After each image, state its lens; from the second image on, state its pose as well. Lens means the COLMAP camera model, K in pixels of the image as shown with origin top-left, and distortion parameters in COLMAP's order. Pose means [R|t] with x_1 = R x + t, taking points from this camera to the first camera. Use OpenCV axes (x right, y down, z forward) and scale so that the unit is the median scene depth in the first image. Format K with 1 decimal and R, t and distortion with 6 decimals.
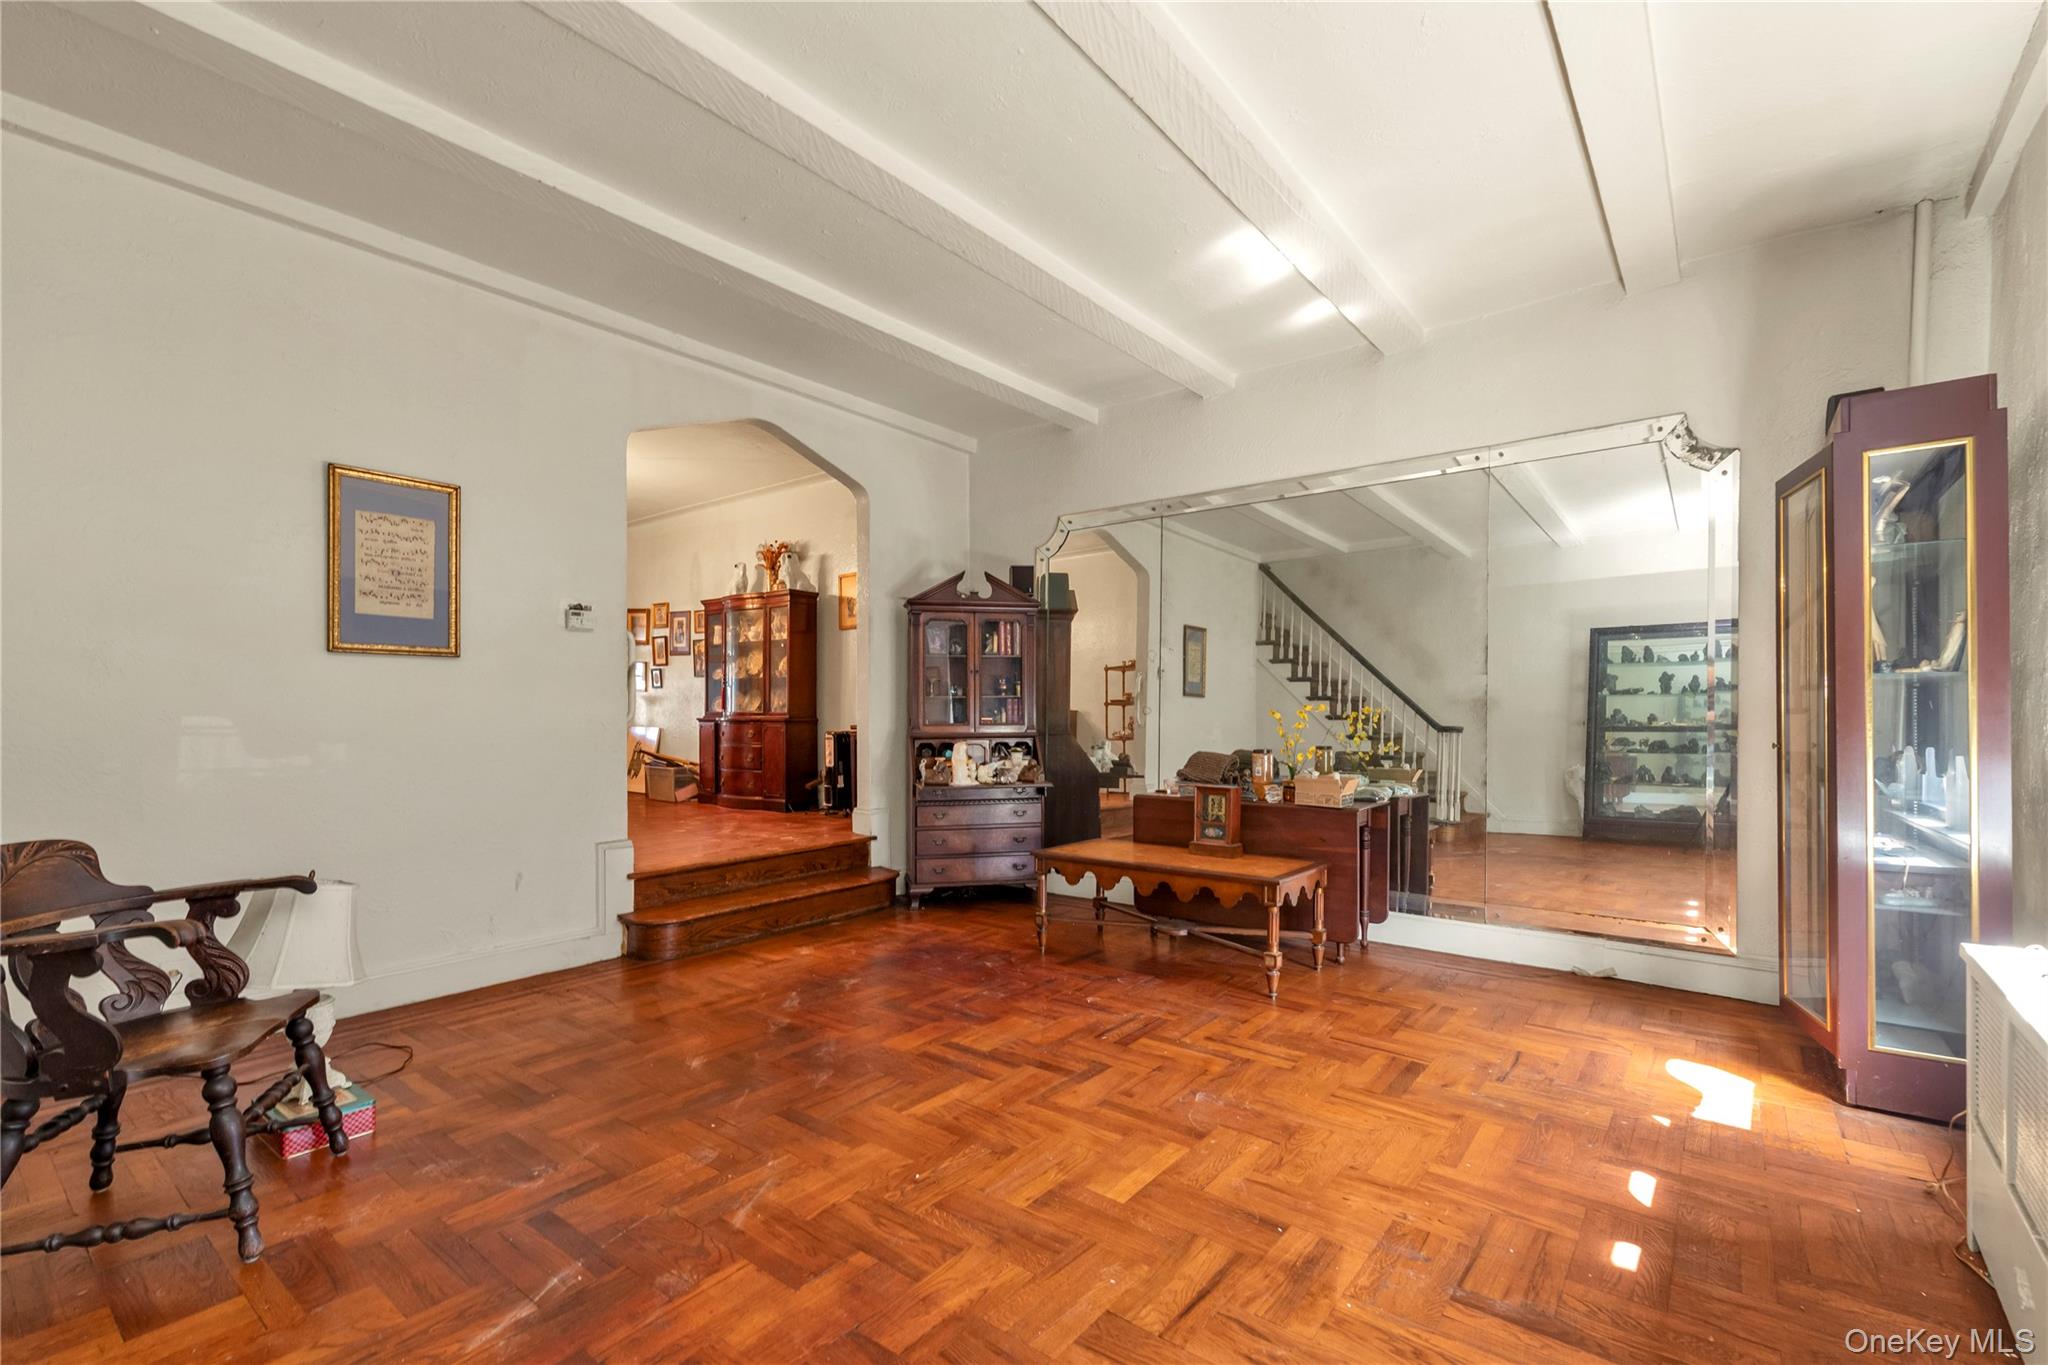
lens RADIAL K [[891.7, 0, 1016.2], [0, 891.7, 699.5], [0, 0, 1]] dist [-0.001410, -0.000329]
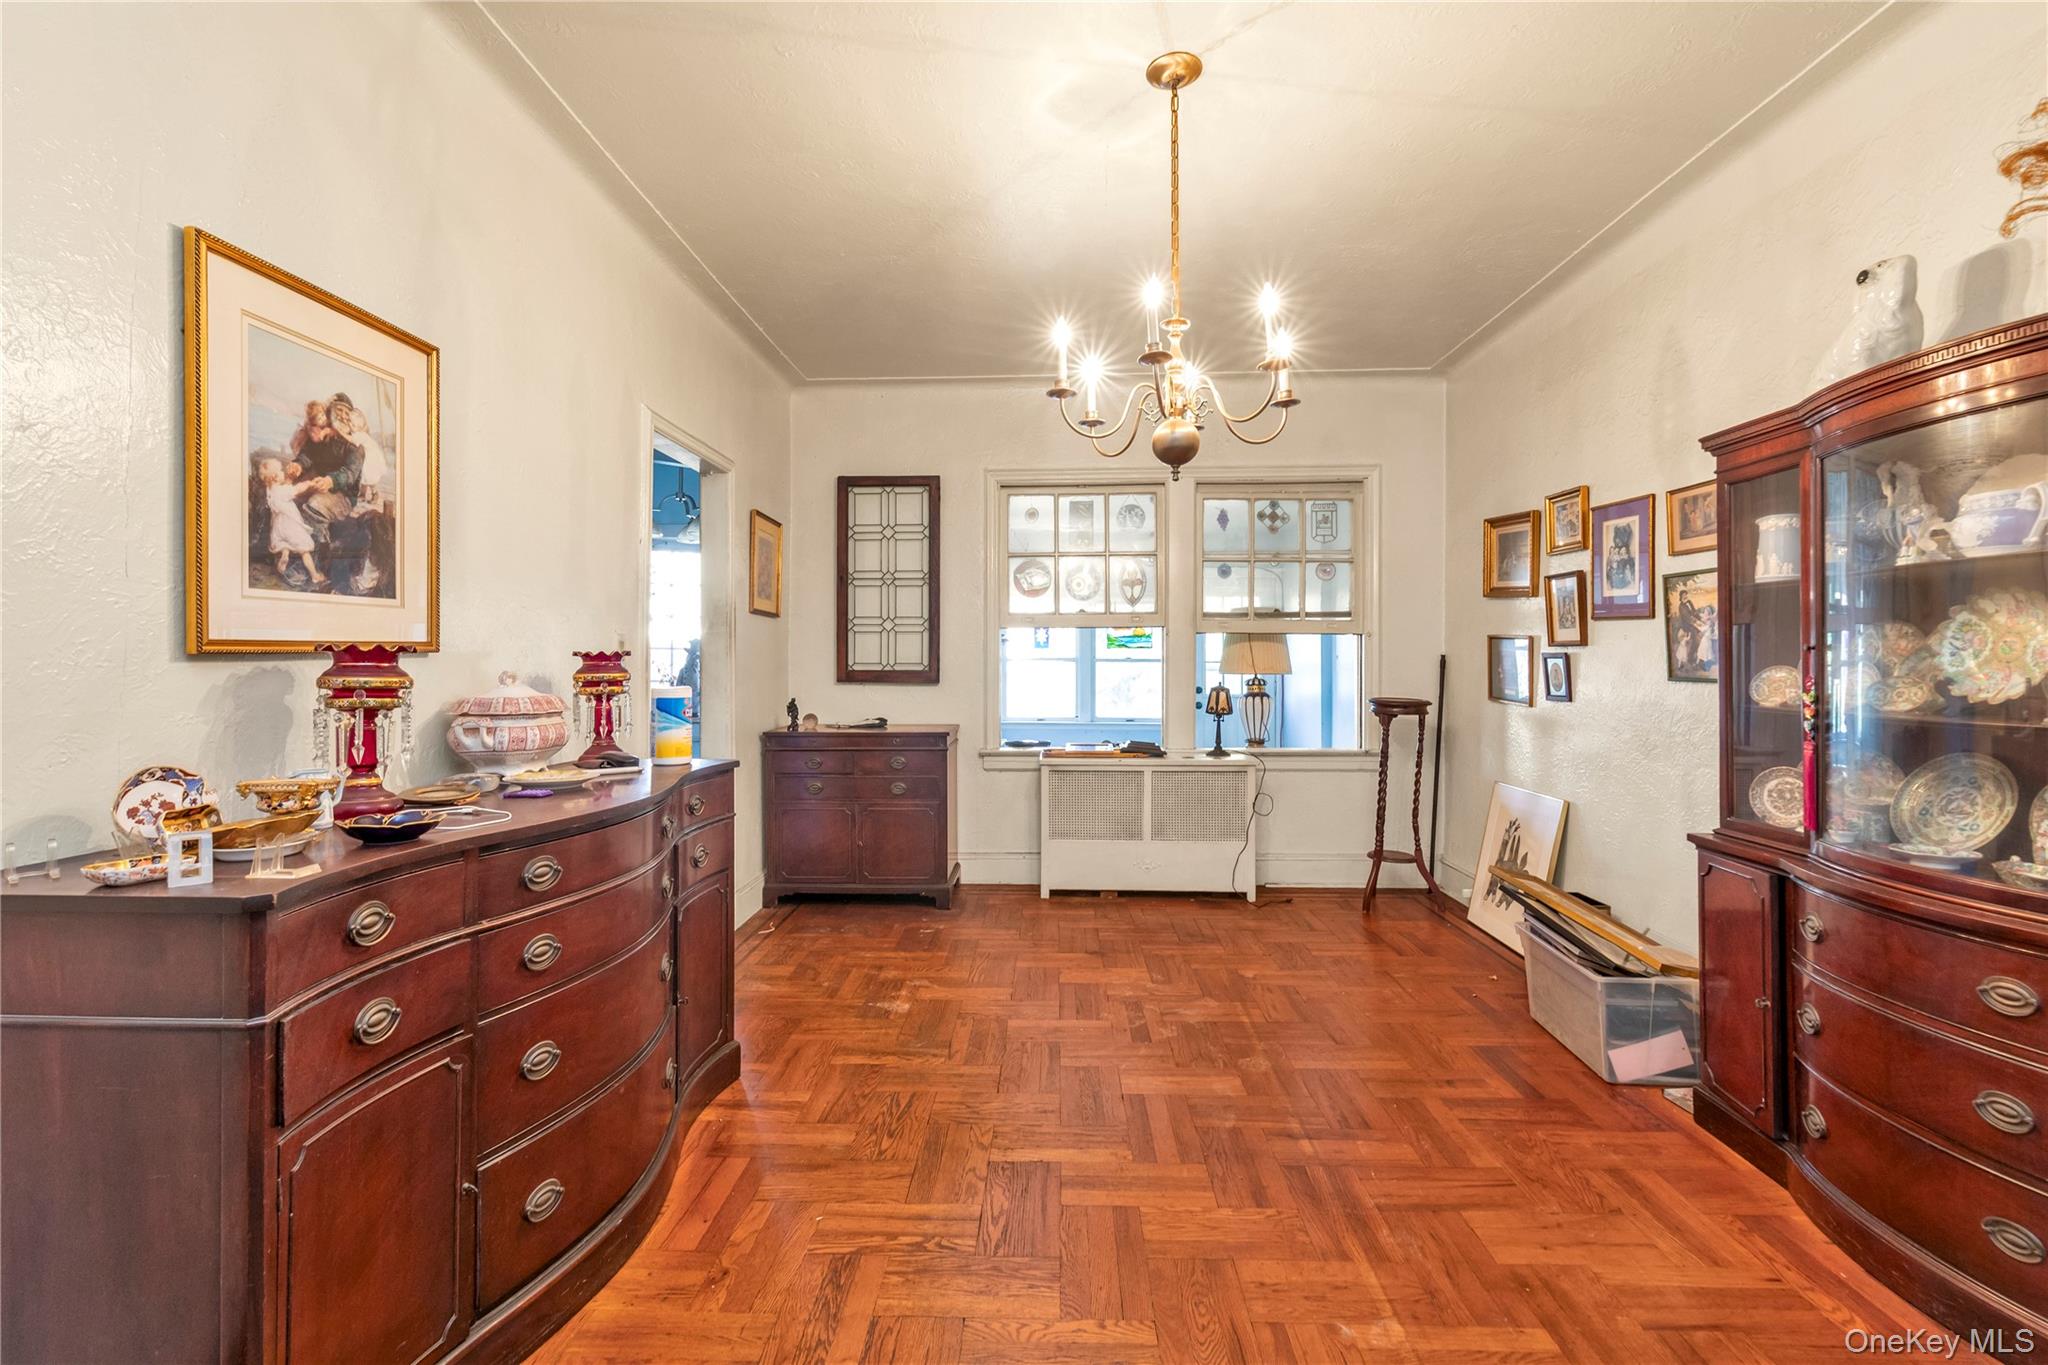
lens RADIAL K [[909.7, 0, 1020.6], [0, 909.7, 666.2], [0, 0, 1]] dist [-0.001754, -0.000231]
pose [[0.596287, 0.001957, -0.802769, -0.531854], [0.009813, 0.999905, 0.009726, -0.086565], [0.802711, -0.013677, 0.596211, 1.369077]]
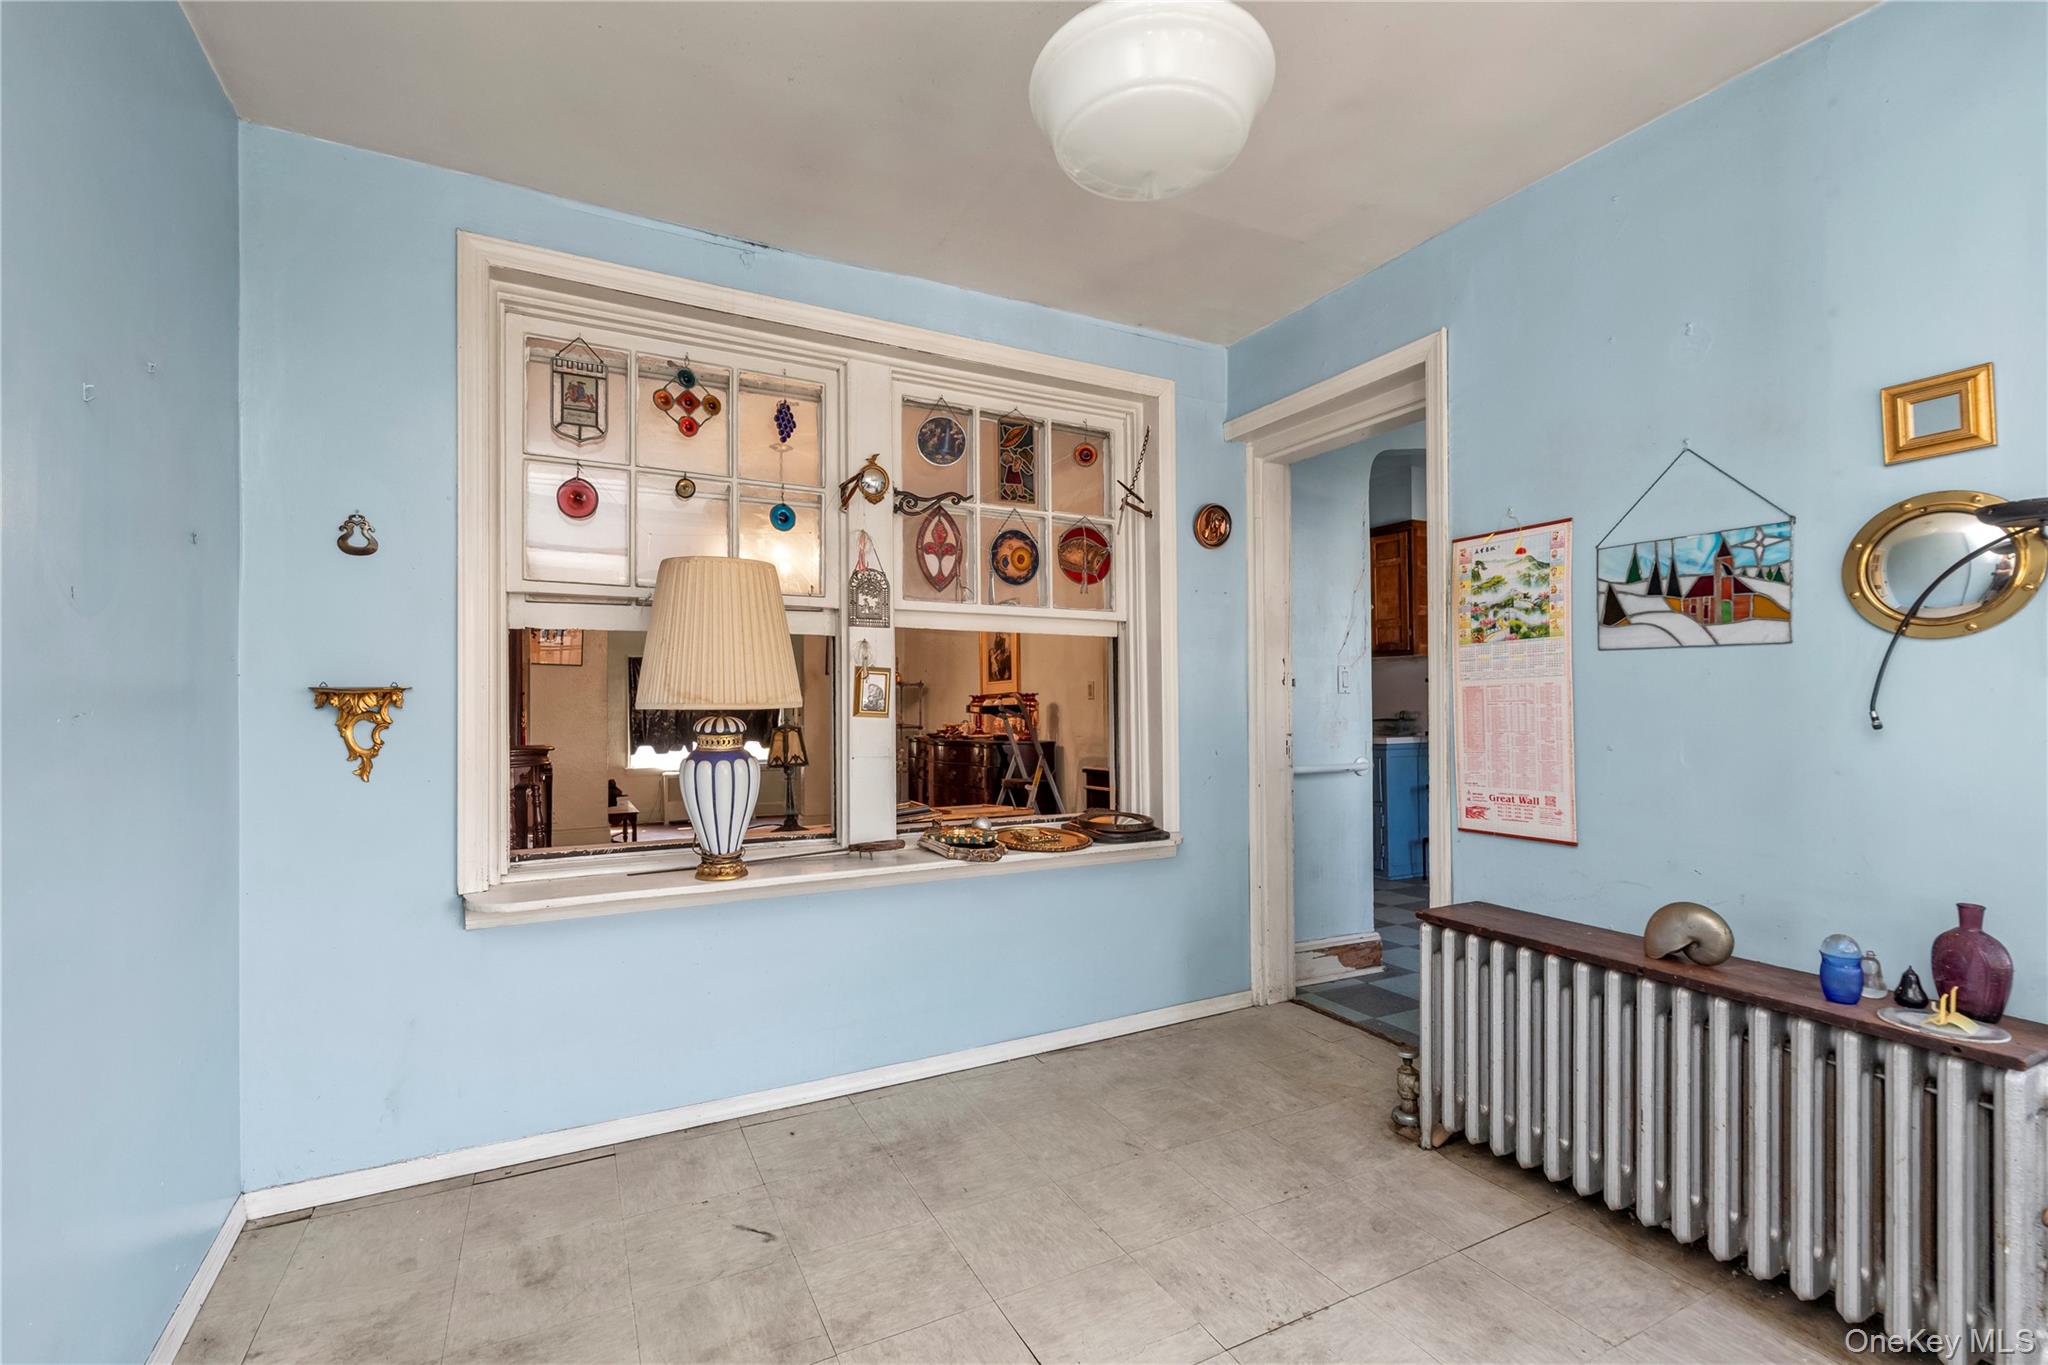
lens RADIAL K [[891.7, 0, 1016.2], [0, 891.7, 699.5], [0, 0, 1]] dist [-0.001410, -0.000329]
pose [[-0.916582, 0.014639, 0.399579, -1.937836], [0.006837, 0.999757, -0.020944, -0.048322], [-0.399789, -0.016465, -0.916459, 3.047765]]
